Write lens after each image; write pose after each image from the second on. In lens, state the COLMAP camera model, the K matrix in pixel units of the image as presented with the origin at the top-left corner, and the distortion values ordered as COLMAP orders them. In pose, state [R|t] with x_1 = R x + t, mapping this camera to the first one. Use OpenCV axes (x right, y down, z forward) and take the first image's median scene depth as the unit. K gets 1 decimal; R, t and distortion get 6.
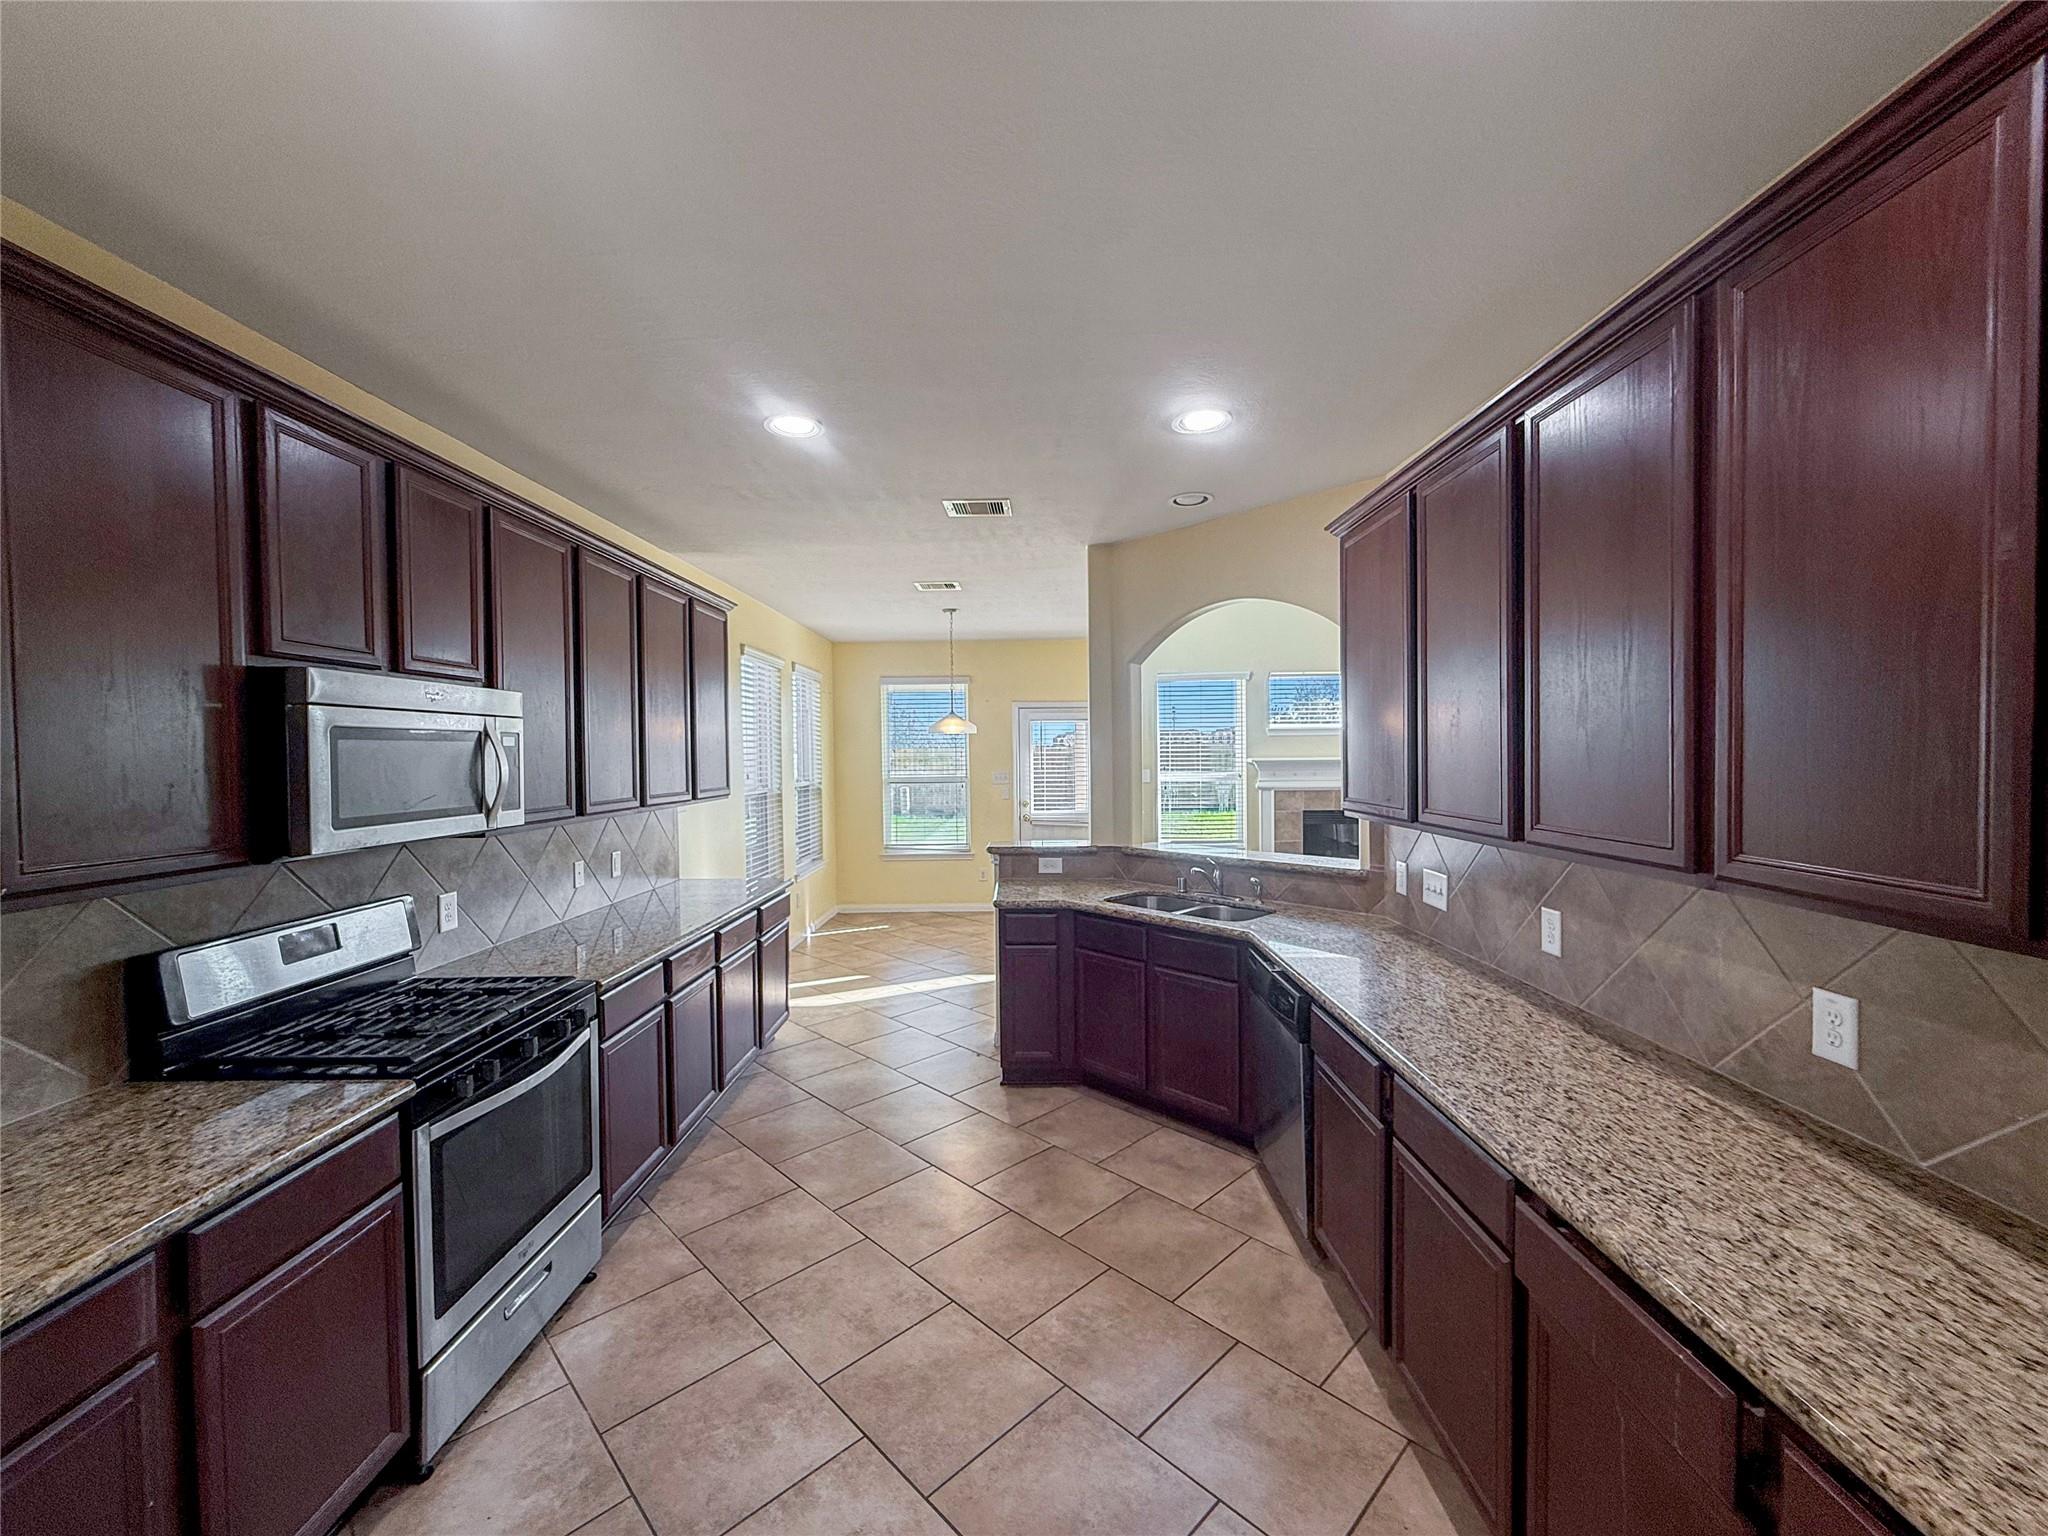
lens RADIAL K [[831.7, 0, 1020.2], [0, 831.7, 759.7], [0, 0, 1]] dist [-0.001382, -0.000331]
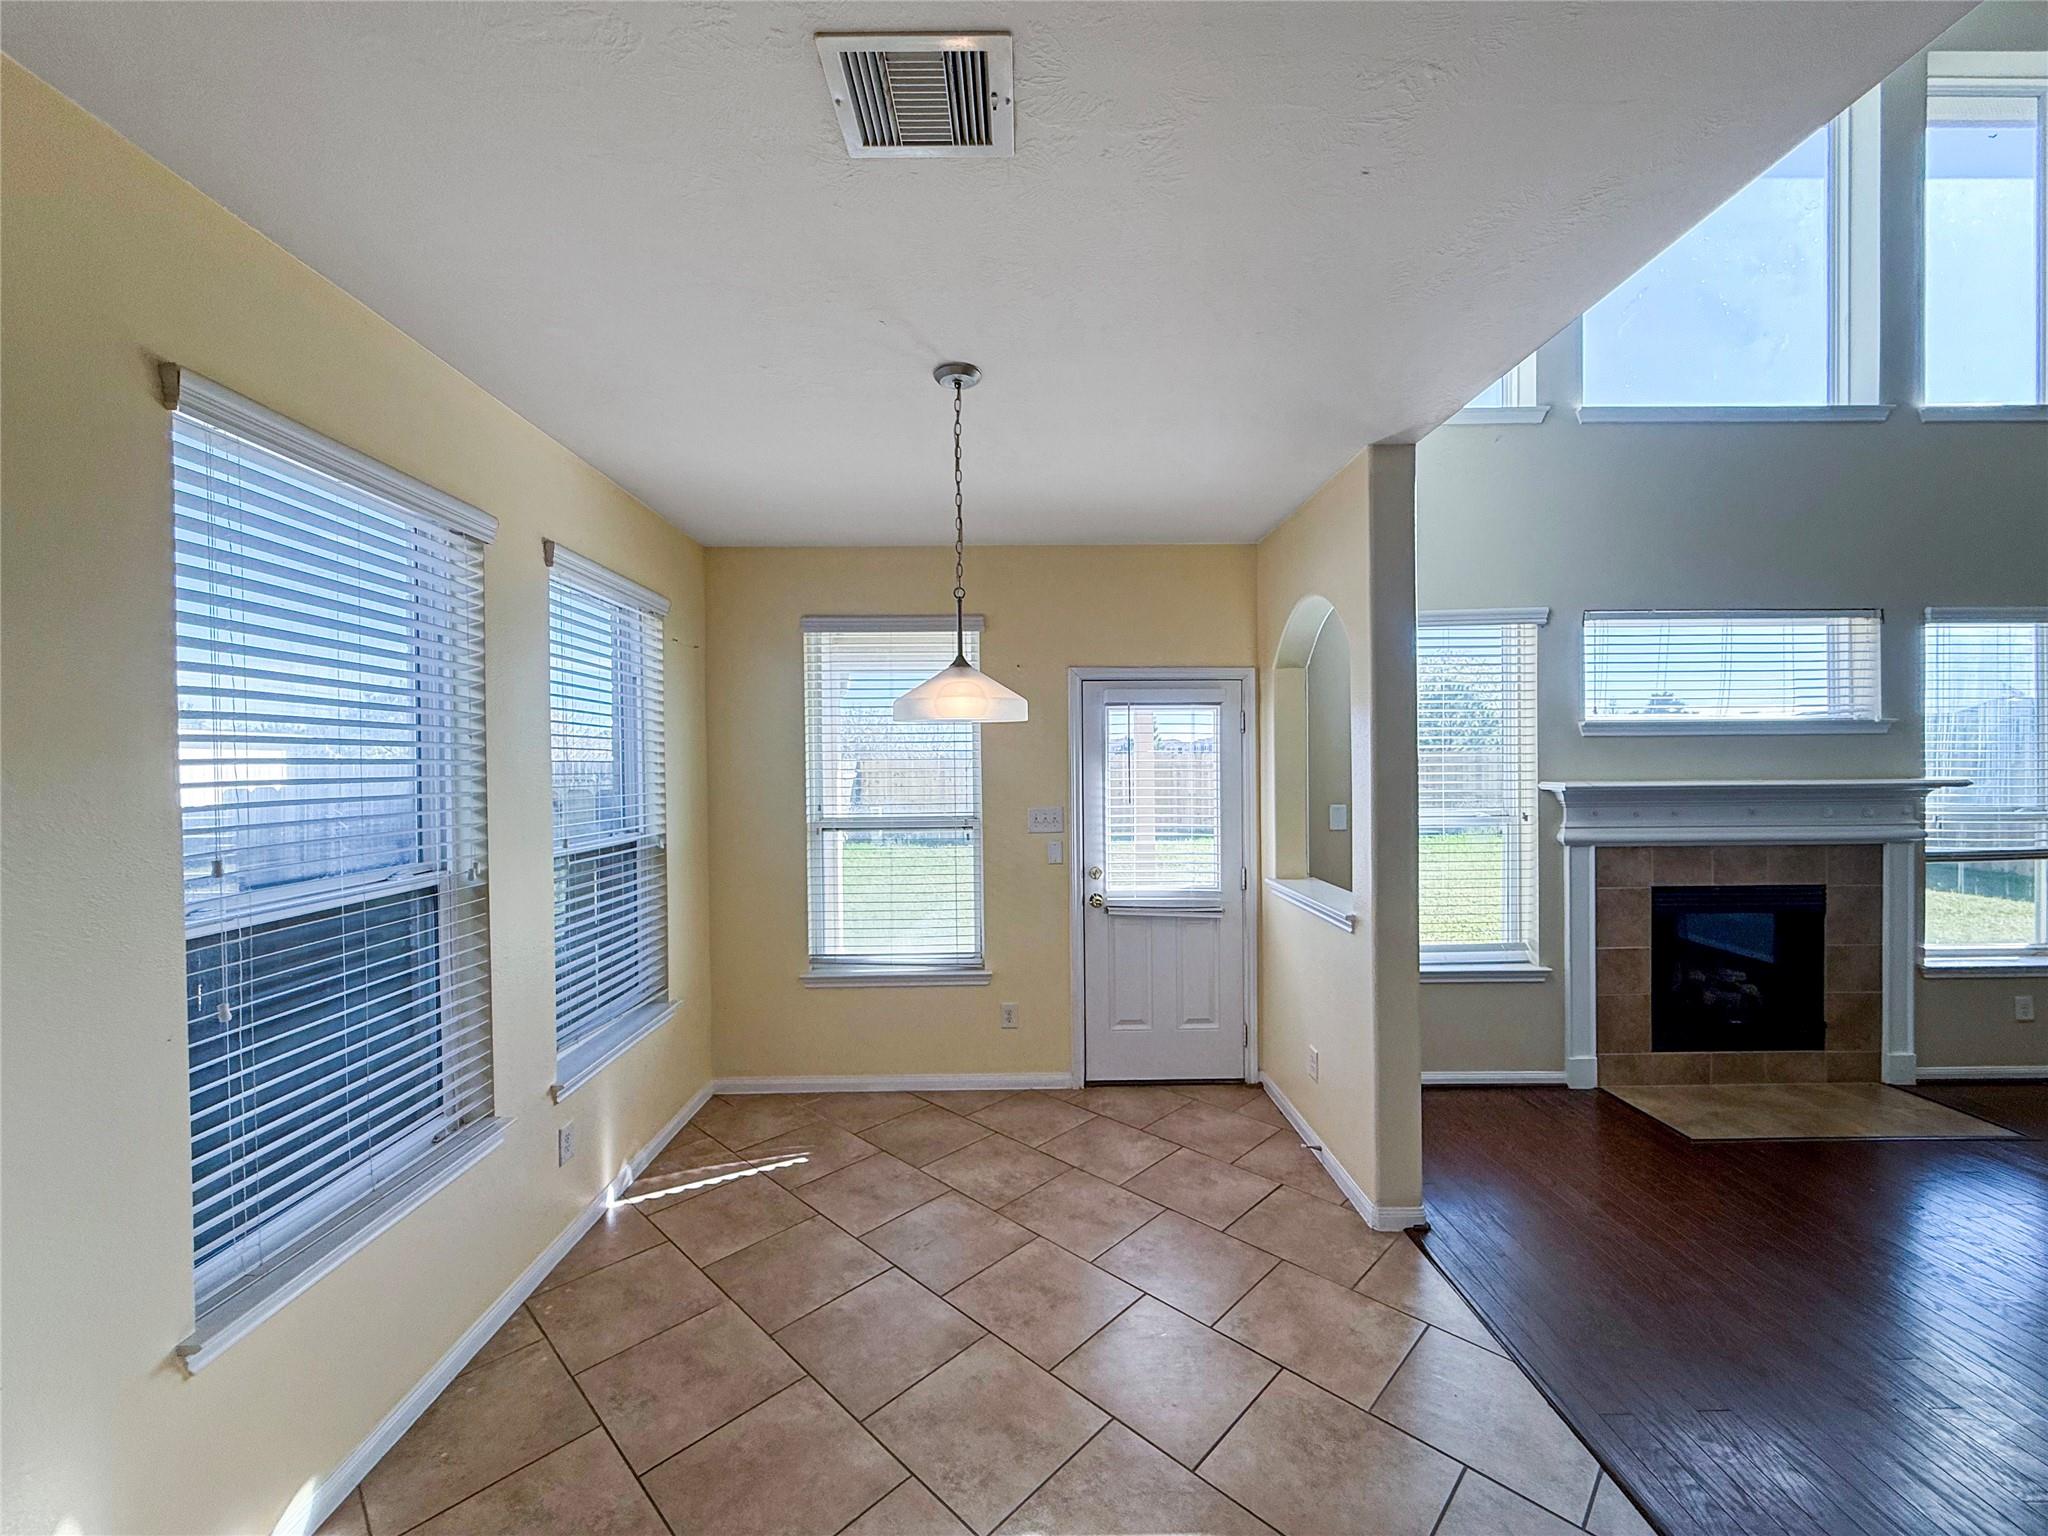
lens RADIAL K [[817.0, 0, 1020.6], [0, 817.0, 769.7], [0, 0, 1]] dist [-0.000058, -0.000117]
pose [[0.999539, 0.000274, 0.030373, -0.053812], [-0.000242, 0.999999, -0.001045, -0.008416], [-0.030373, 0.001037, 0.999538, 0.521128]]
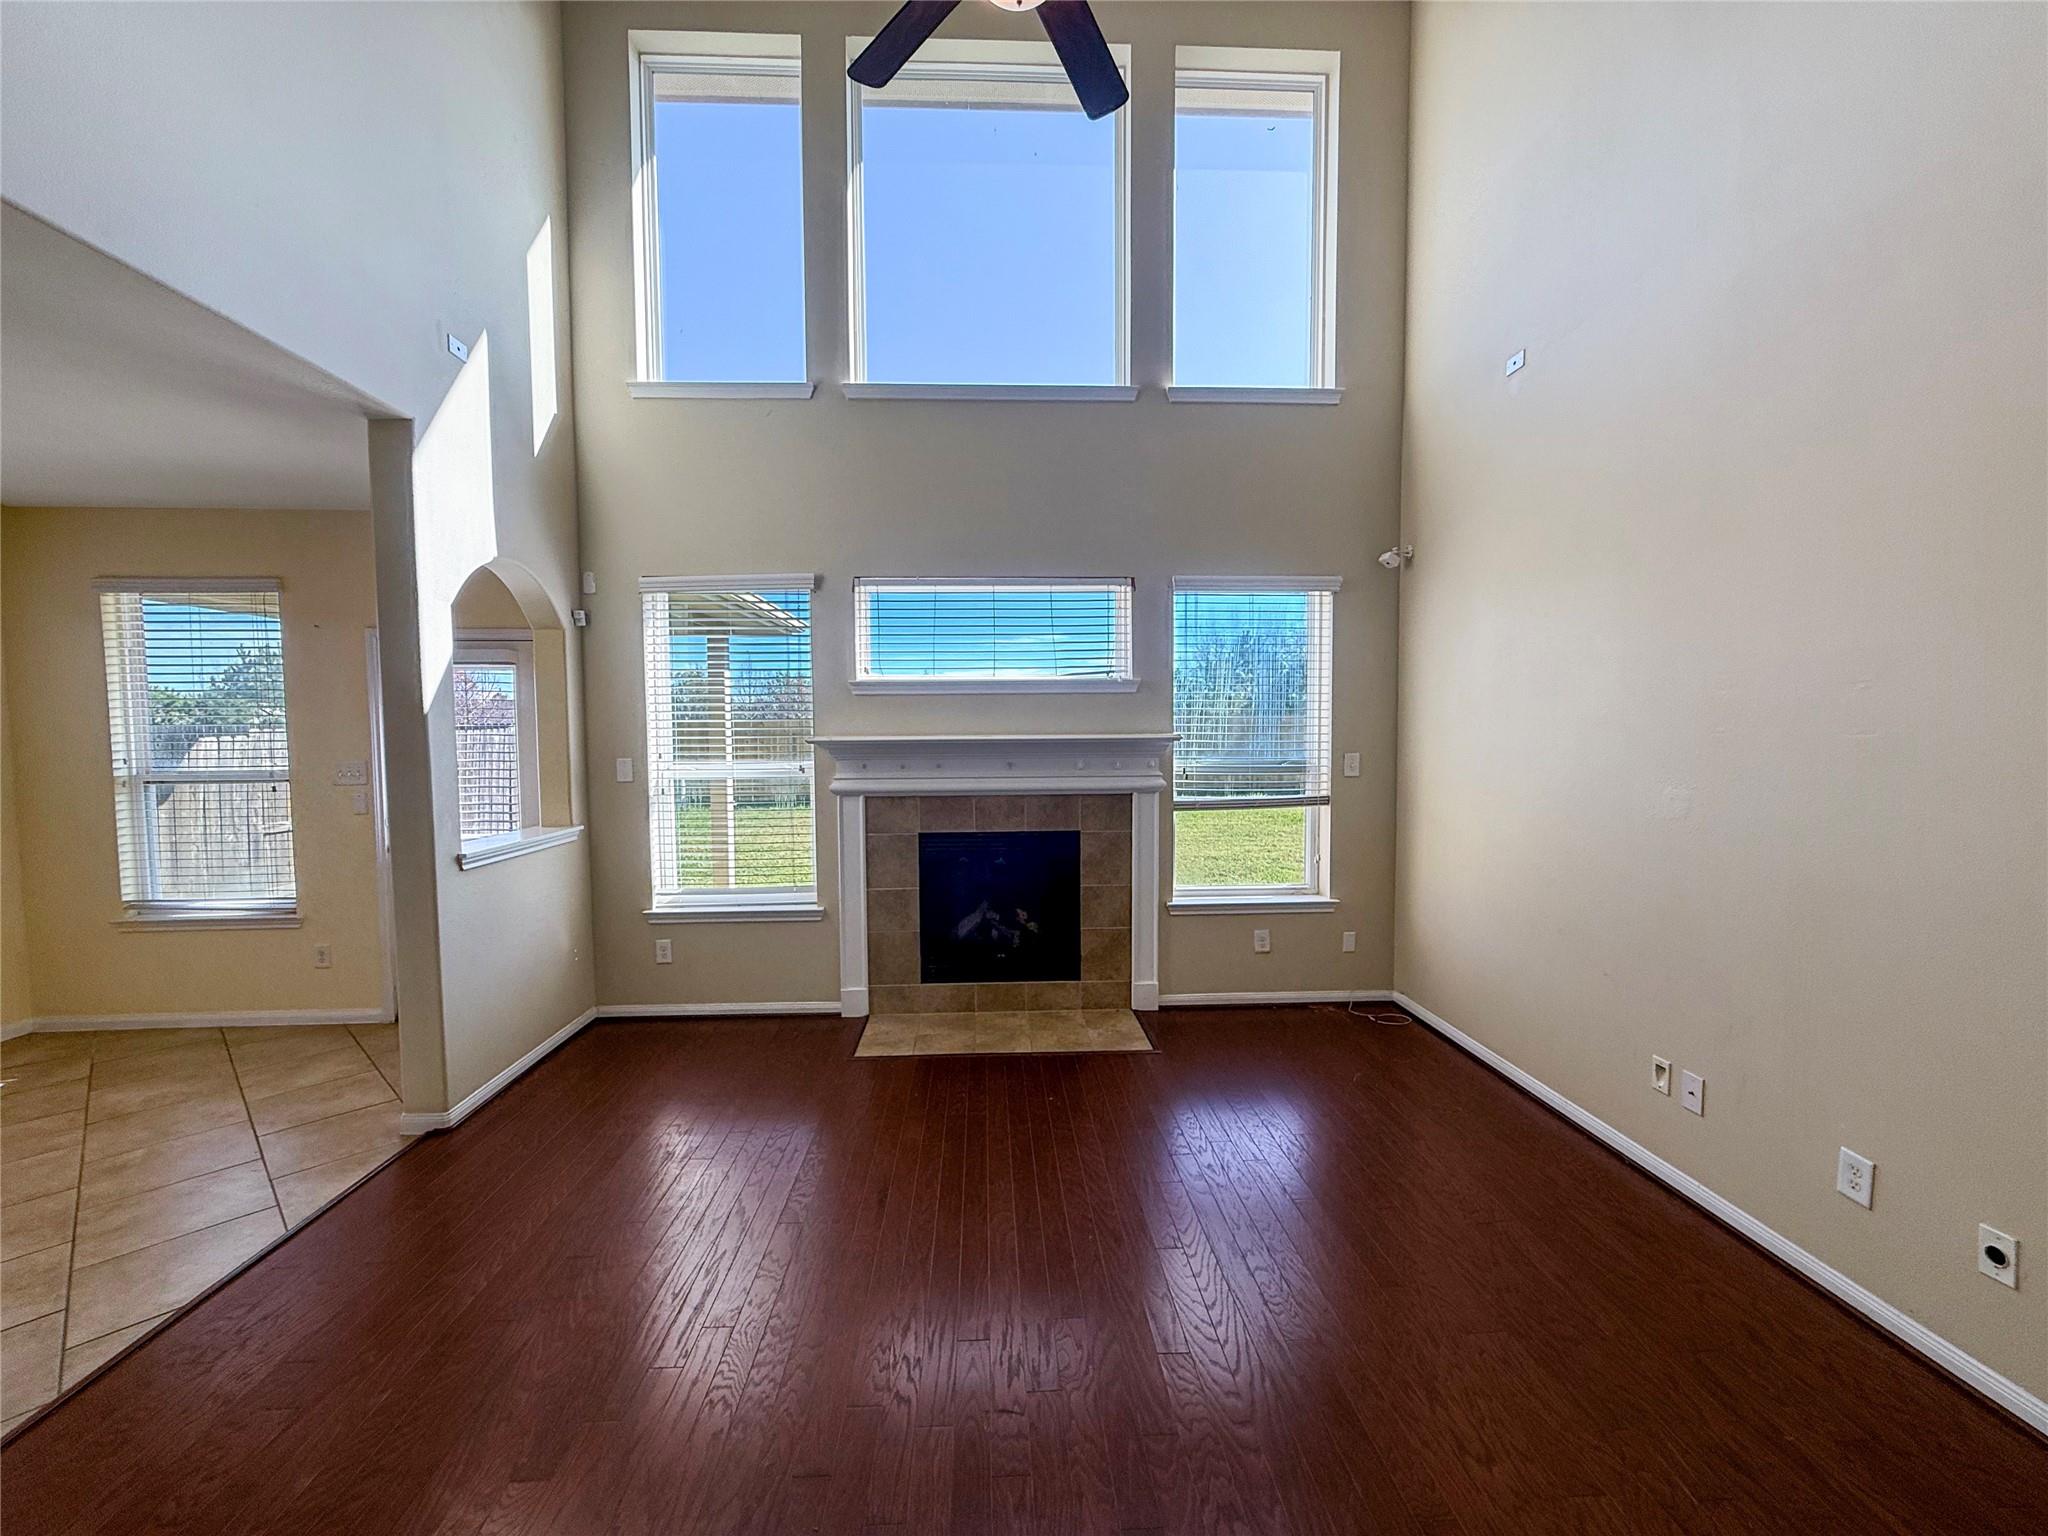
lens RADIAL K [[817.0, 0, 1020.6], [0, 817.0, 769.7], [0, 0, 1]] dist [-0.000058, -0.000117]
pose [[0.997876, -0.002173, 0.065106, 0.371304], [-0.000520, 0.999146, 0.041316, -0.002383], [-0.065140, -0.041262, 0.997023, 0.465366]]
